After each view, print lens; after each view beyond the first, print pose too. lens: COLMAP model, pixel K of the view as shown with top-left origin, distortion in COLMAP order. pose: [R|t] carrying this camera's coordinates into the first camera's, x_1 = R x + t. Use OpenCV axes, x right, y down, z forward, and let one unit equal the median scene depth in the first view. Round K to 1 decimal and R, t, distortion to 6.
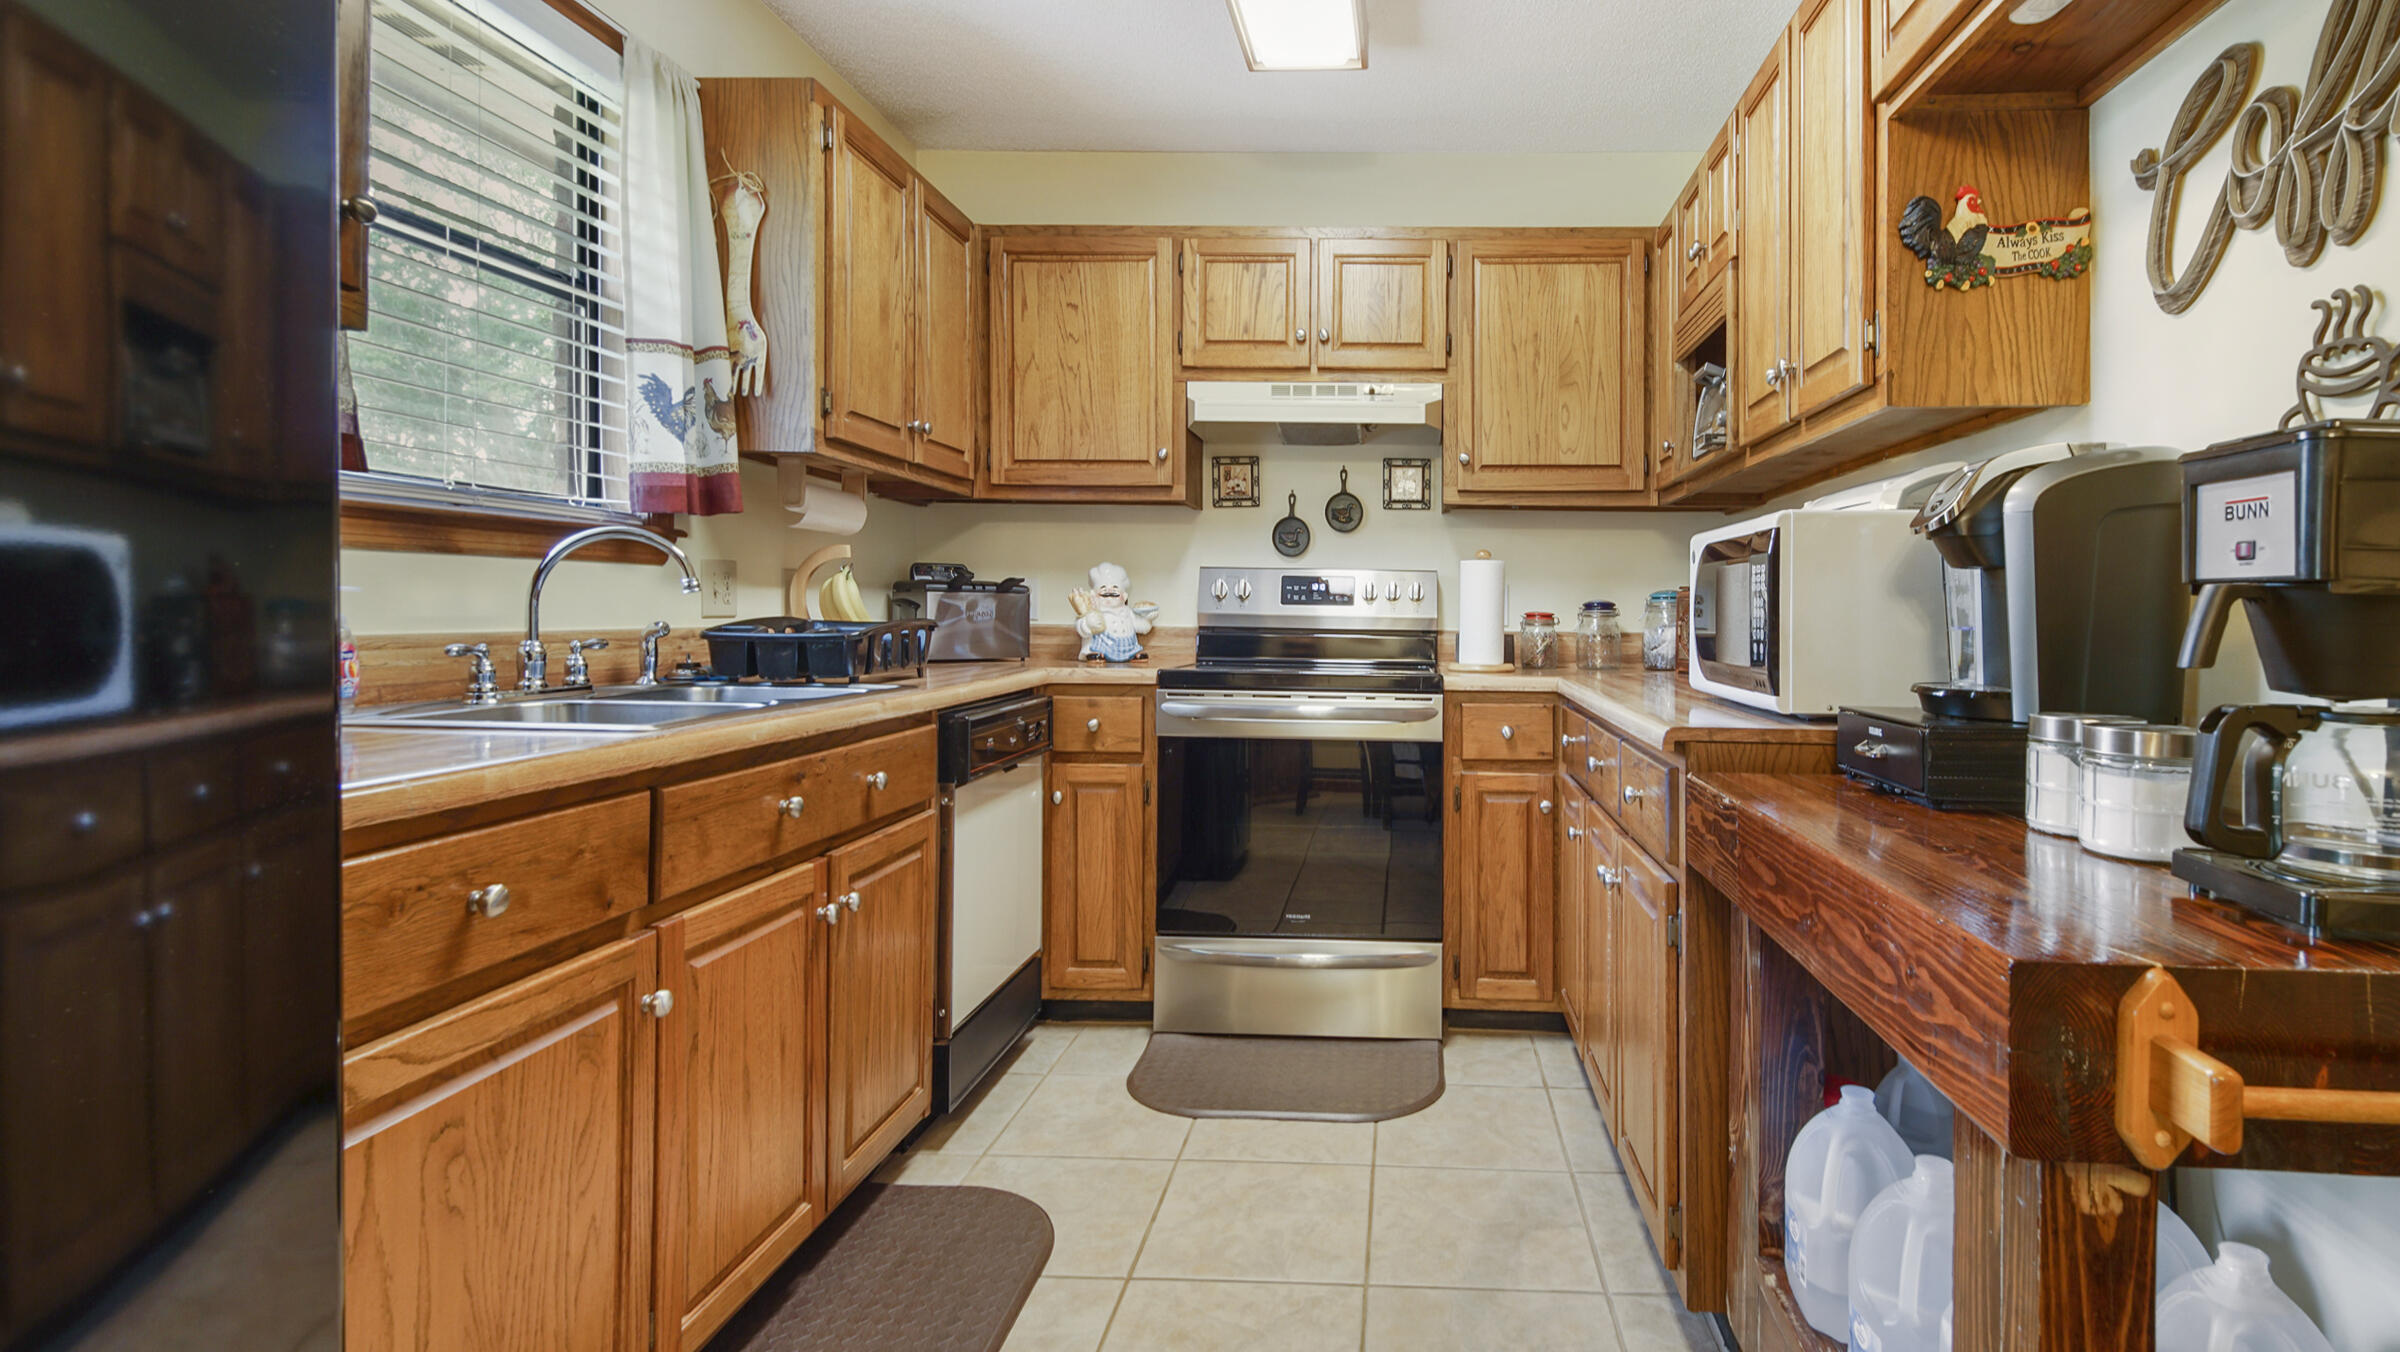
lens RADIAL K [[1079.3, 0, 1199.1], [0, 1079.3, 622.0], [0, 0, 1]] dist [0.003883, 0.000102]
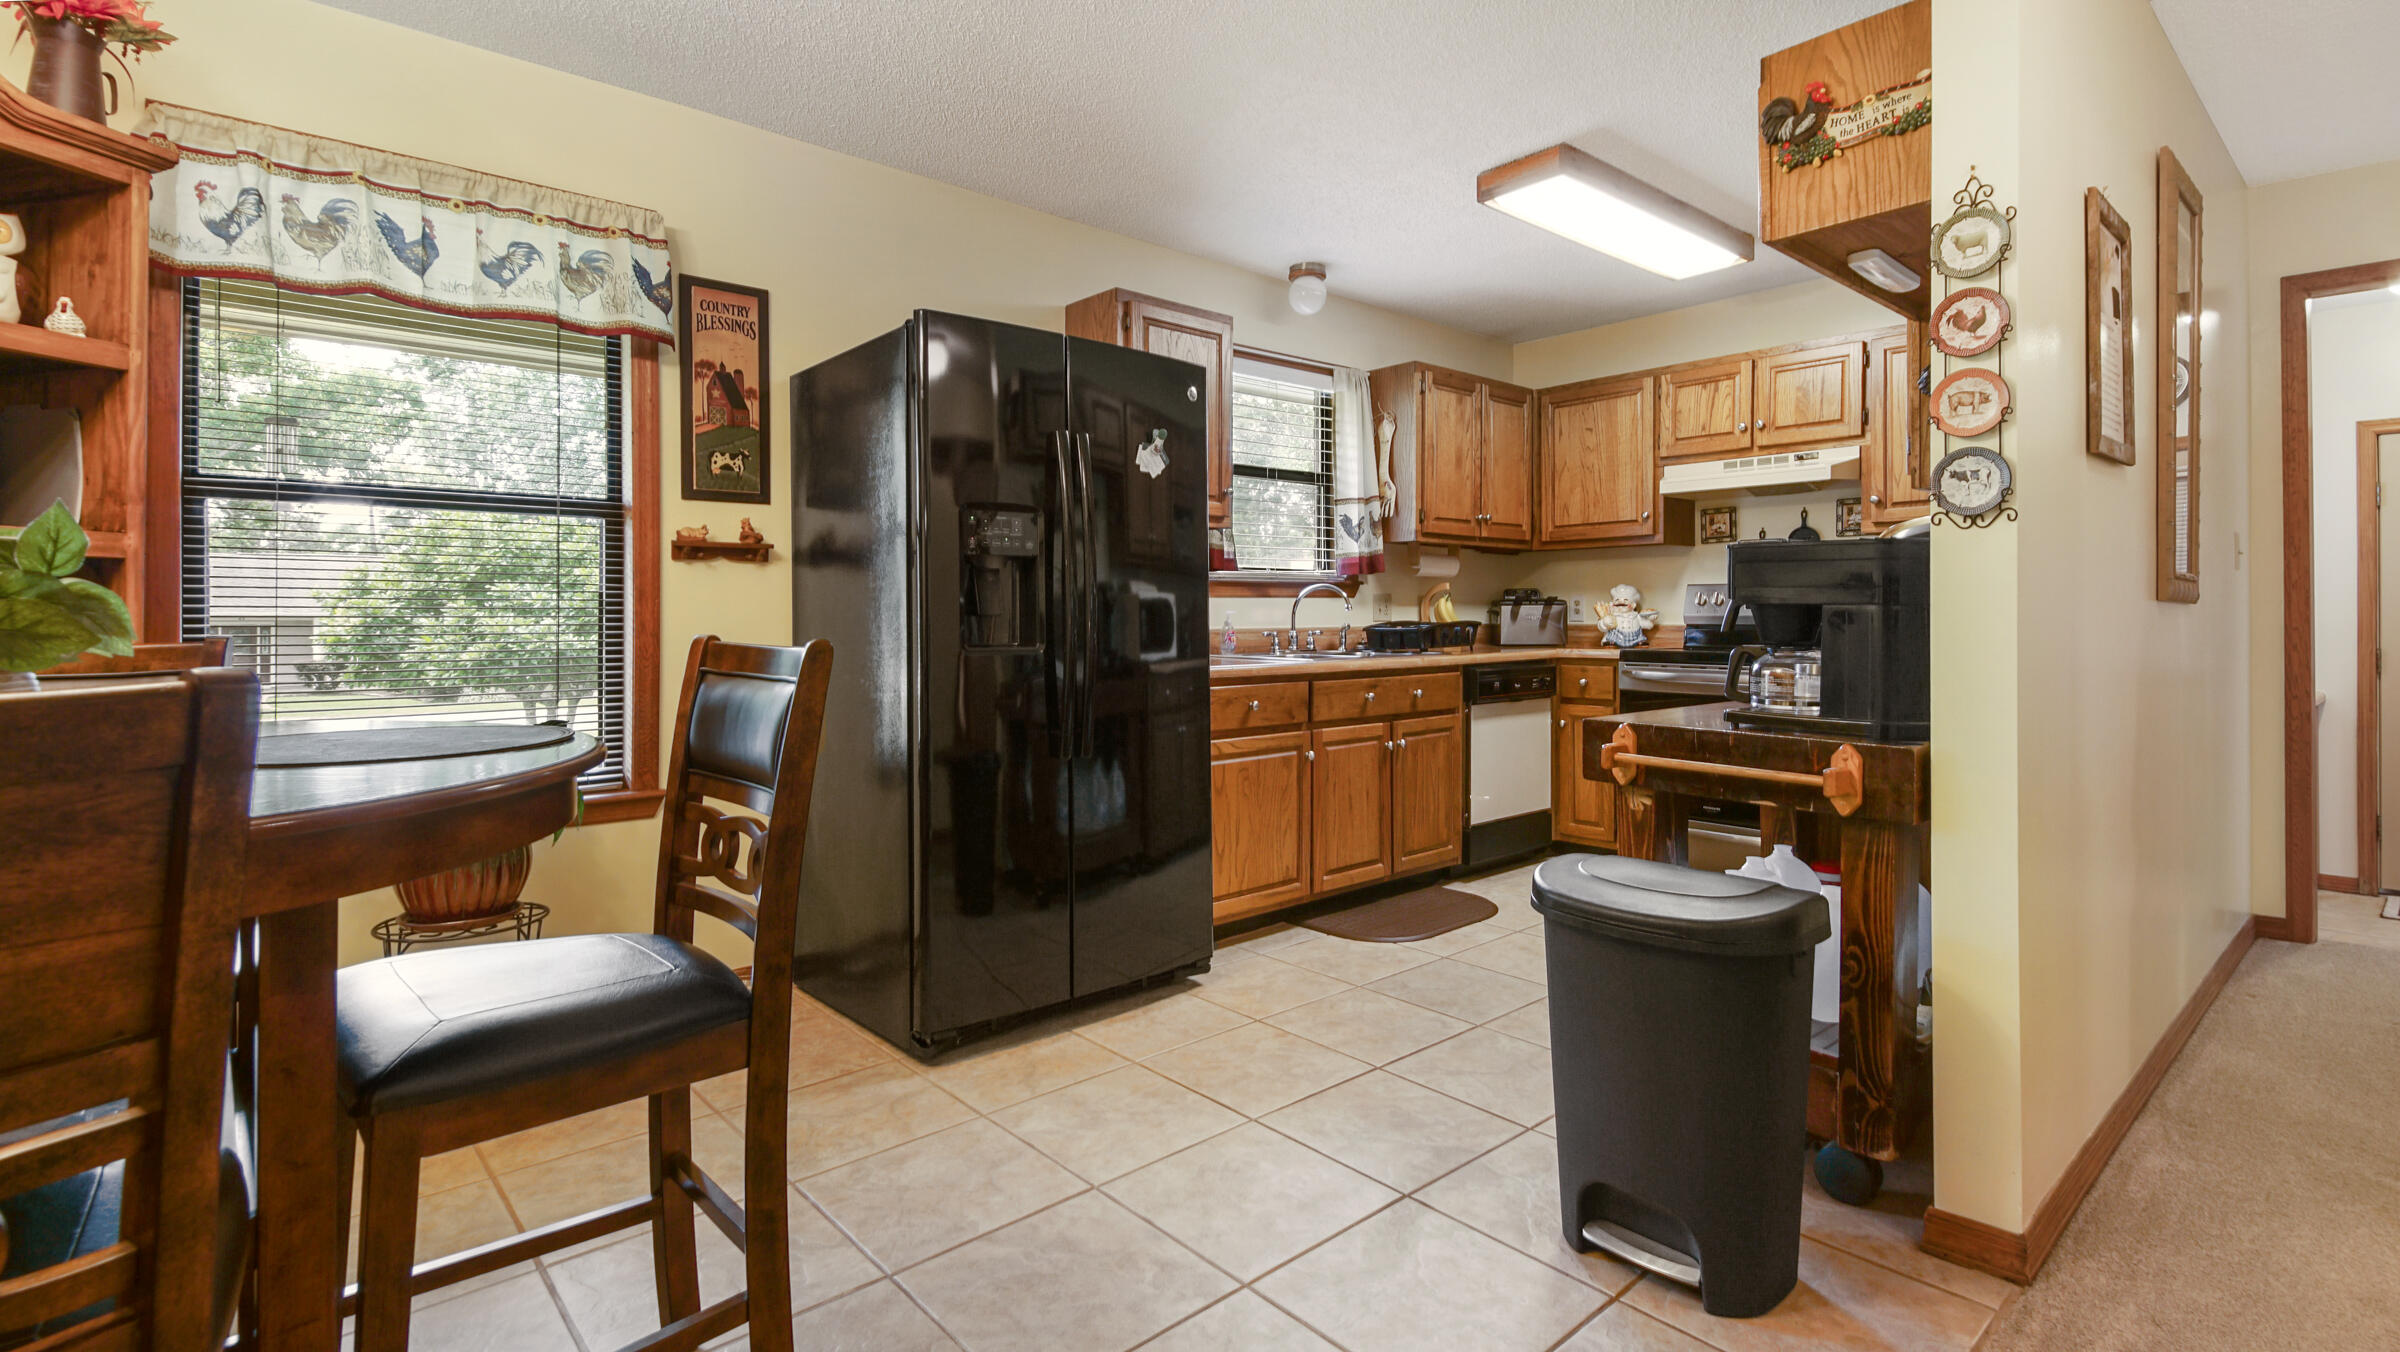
lens RADIAL K [[1079.3, 0, 1199.1], [0, 1079.3, 622.0], [0, 0, 1]] dist [0.003883, 0.000102]
pose [[0.710613, -0.009219, -0.703522, 0.669933], [0.005238, 0.999956, -0.007812, 0.010066], [0.703563, 0.001867, 0.710630, -0.636604]]
